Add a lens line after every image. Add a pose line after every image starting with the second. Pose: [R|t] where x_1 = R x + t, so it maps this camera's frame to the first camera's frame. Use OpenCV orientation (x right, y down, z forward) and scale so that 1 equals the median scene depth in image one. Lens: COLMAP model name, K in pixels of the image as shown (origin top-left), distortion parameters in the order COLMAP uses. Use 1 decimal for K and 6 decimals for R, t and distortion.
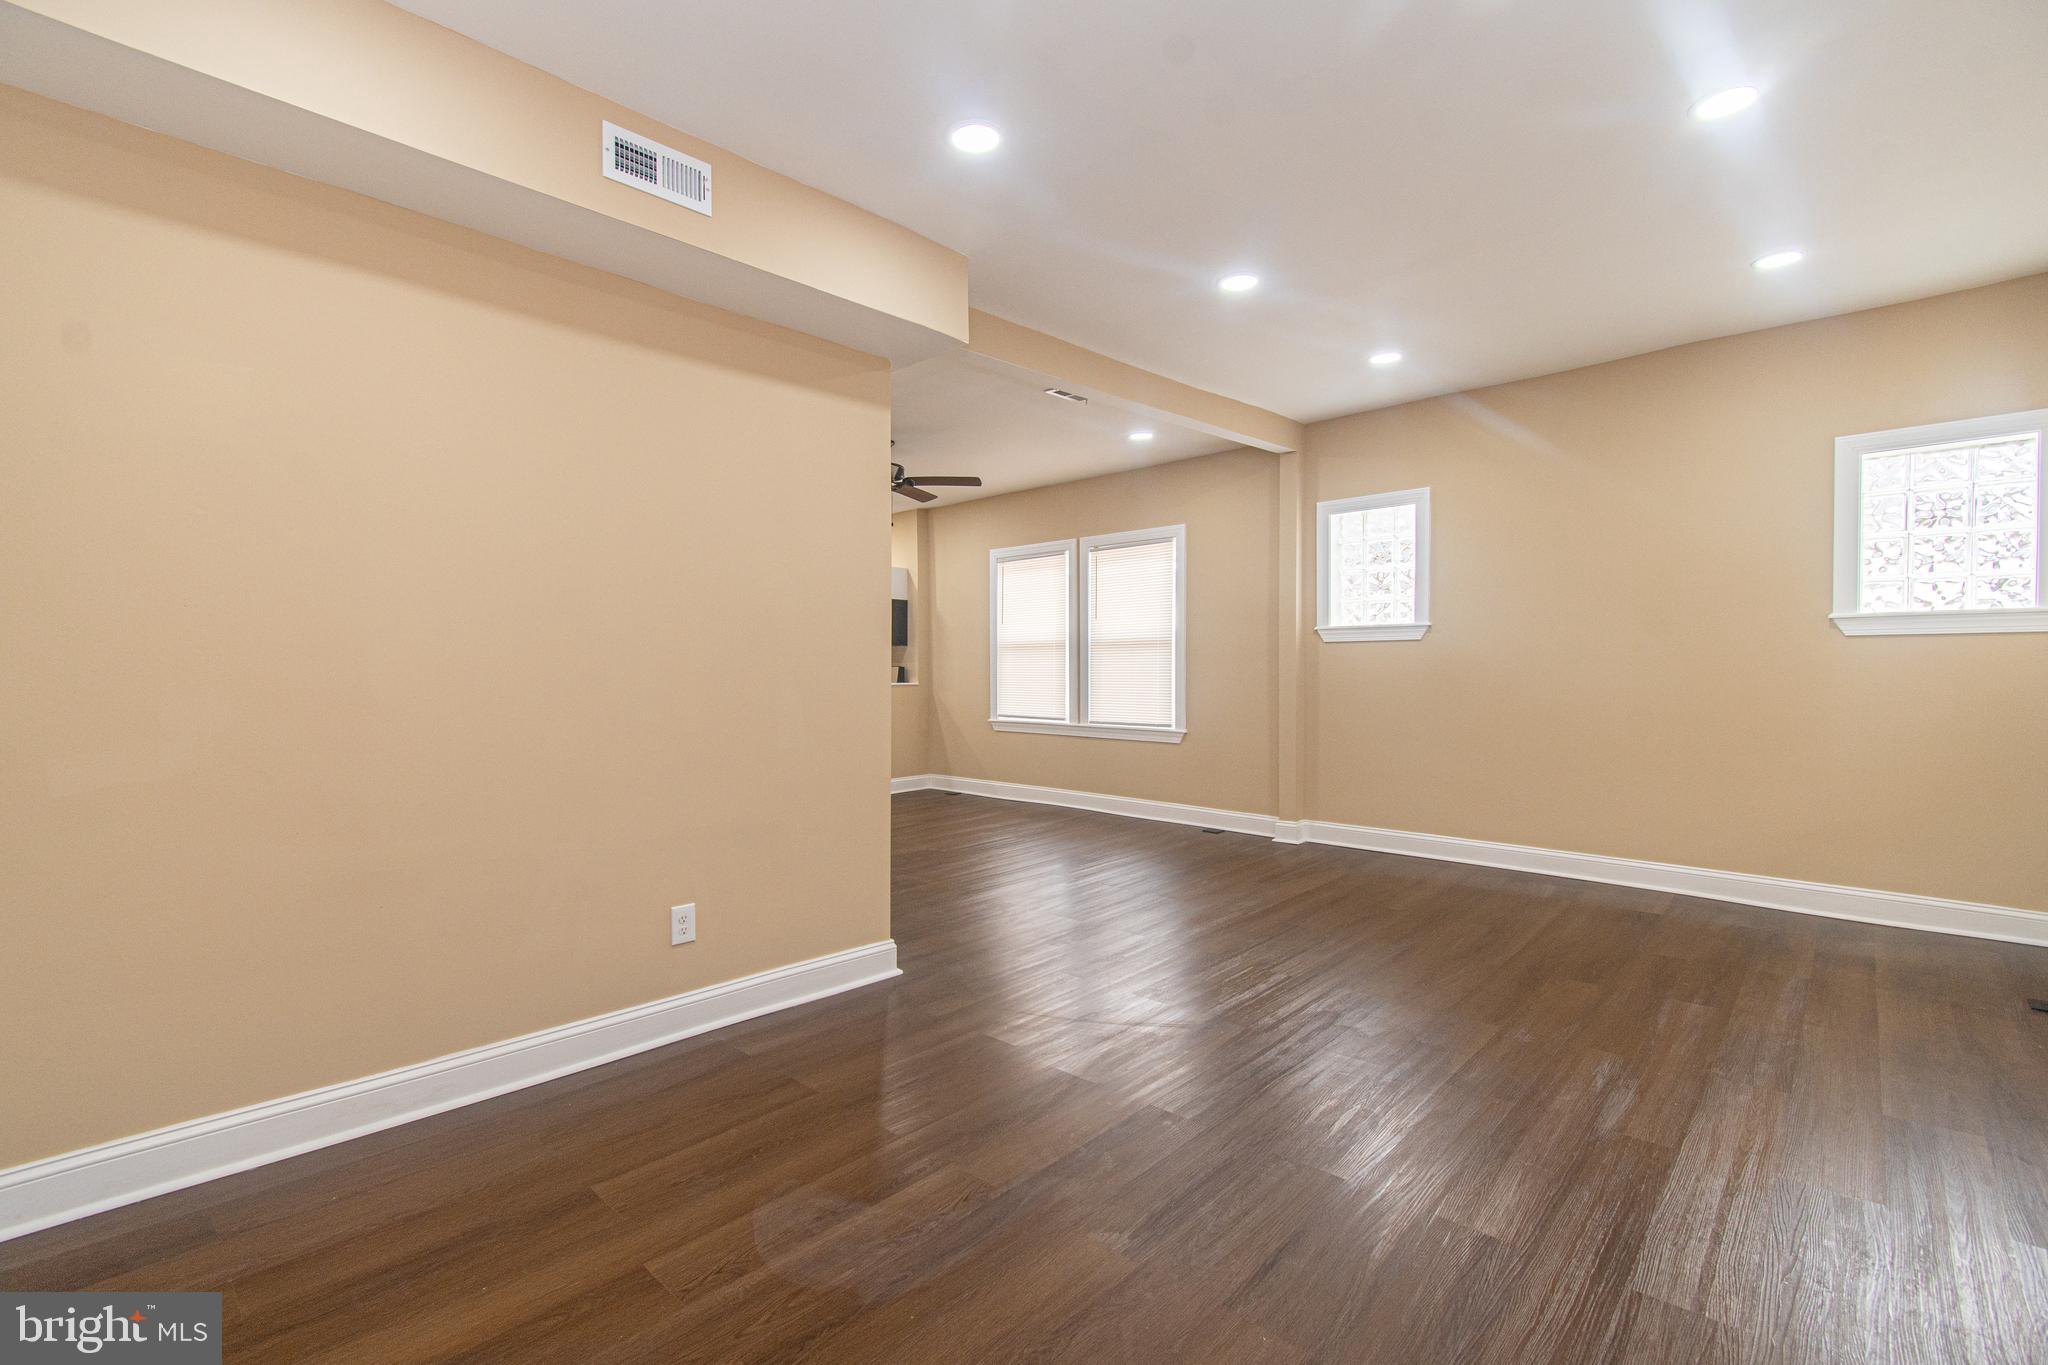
lens RADIAL K [[911.0, 0, 1029.7], [0, 911.0, 676.9], [0, 0, 1]] dist [-0.004590, -0.002431]
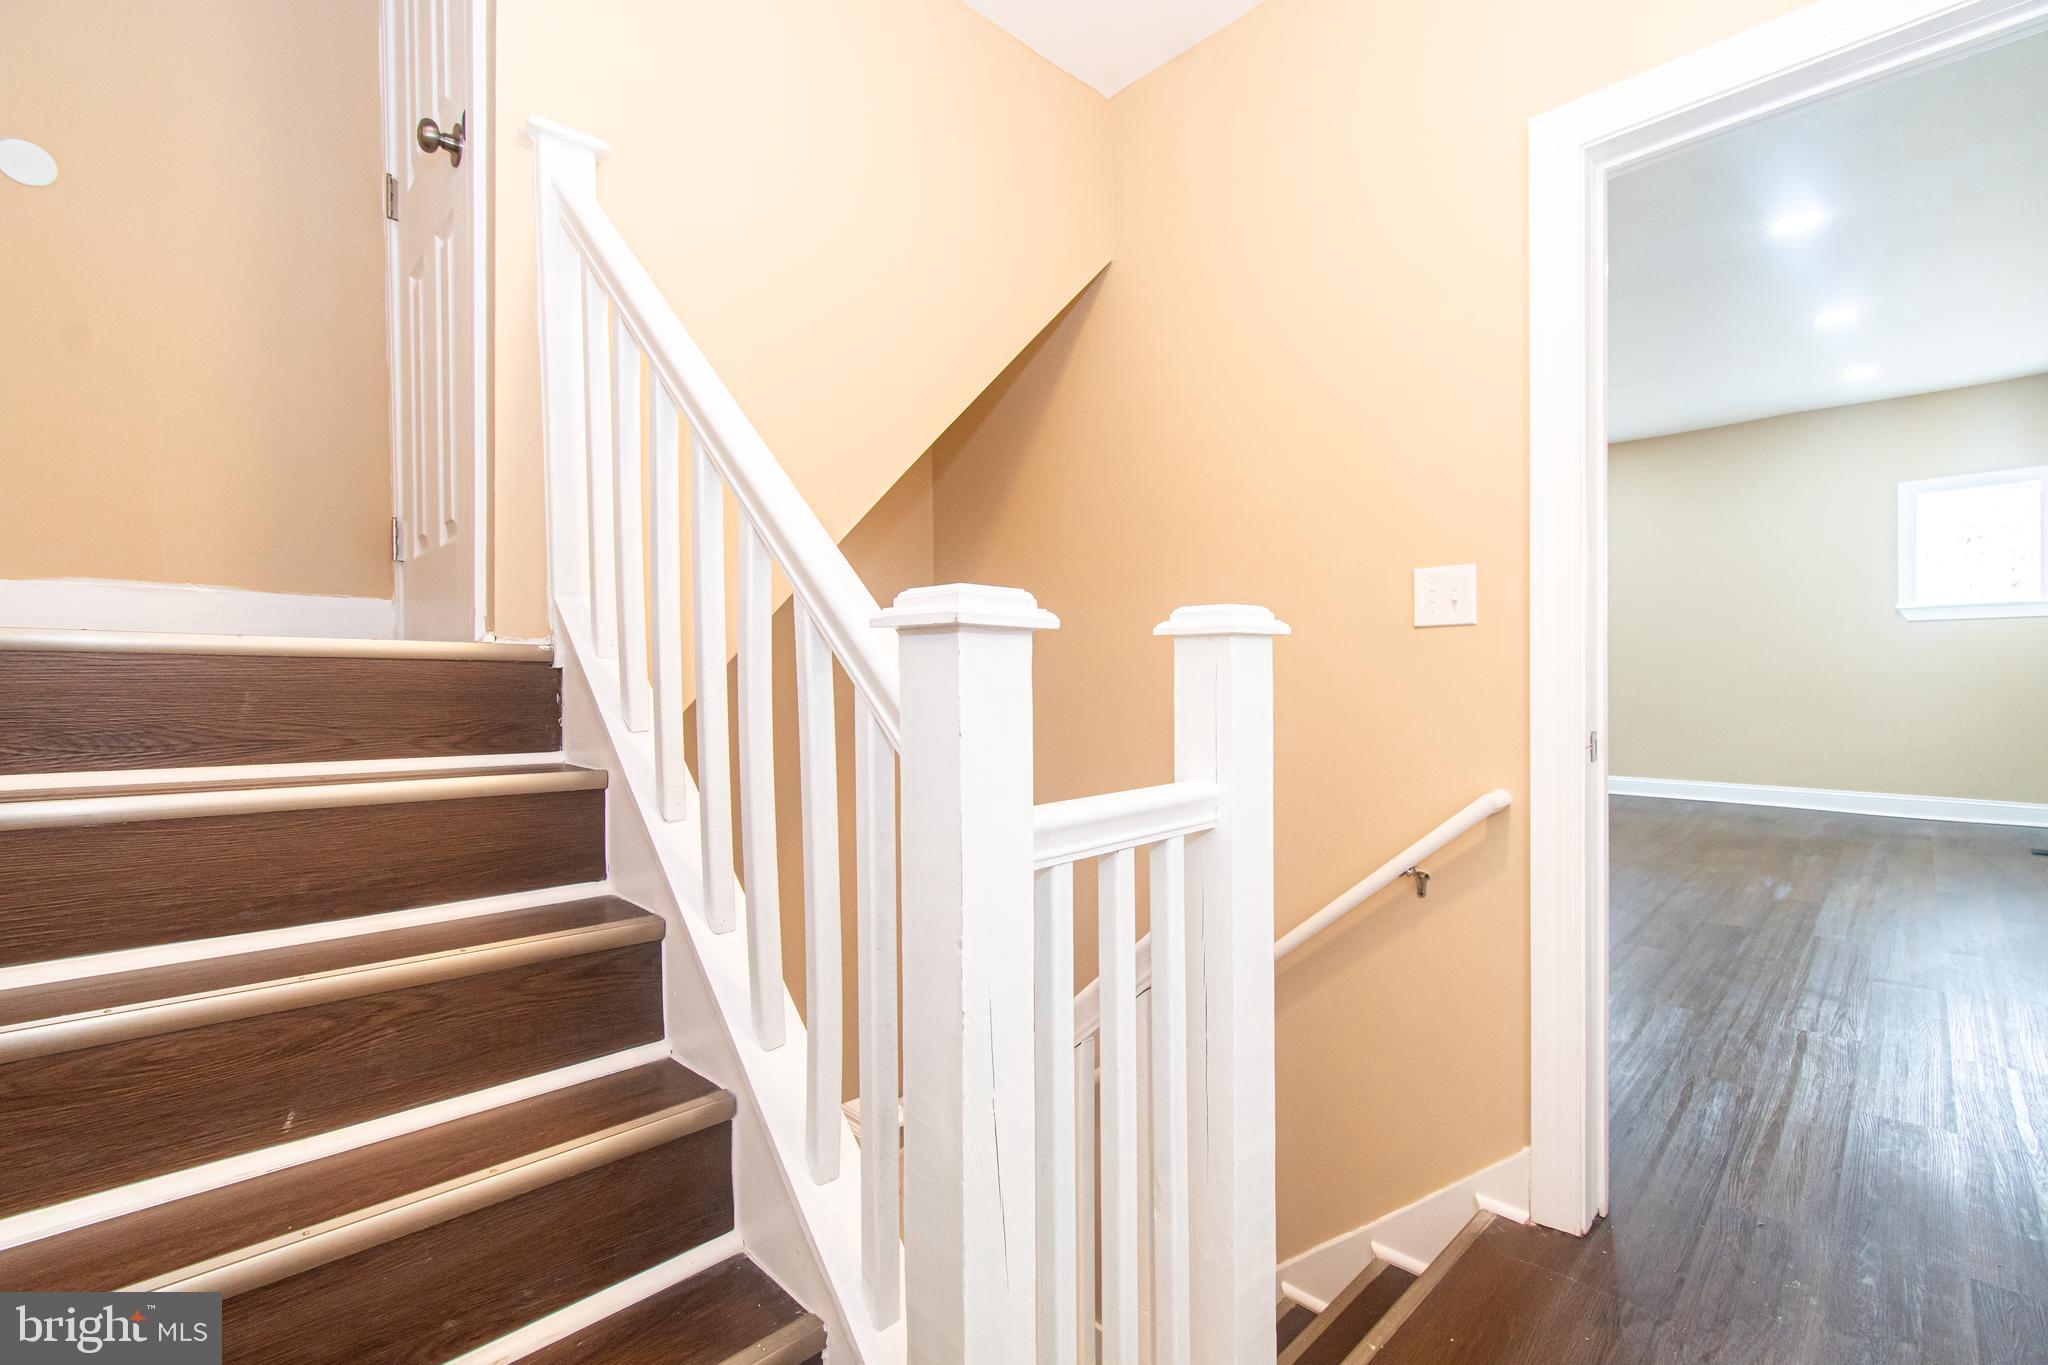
lens RADIAL K [[911.0, 0, 1041.9], [0, 911.0, 683.4], [0, 0, 1]] dist [-0.004590, -0.002431]
pose [[0.999685, -0.014116, -0.020769, -0.530019], [0.014212, 0.999889, 0.004490, 0.033065], [0.020703, -0.004784, 0.999774, -0.556476]]
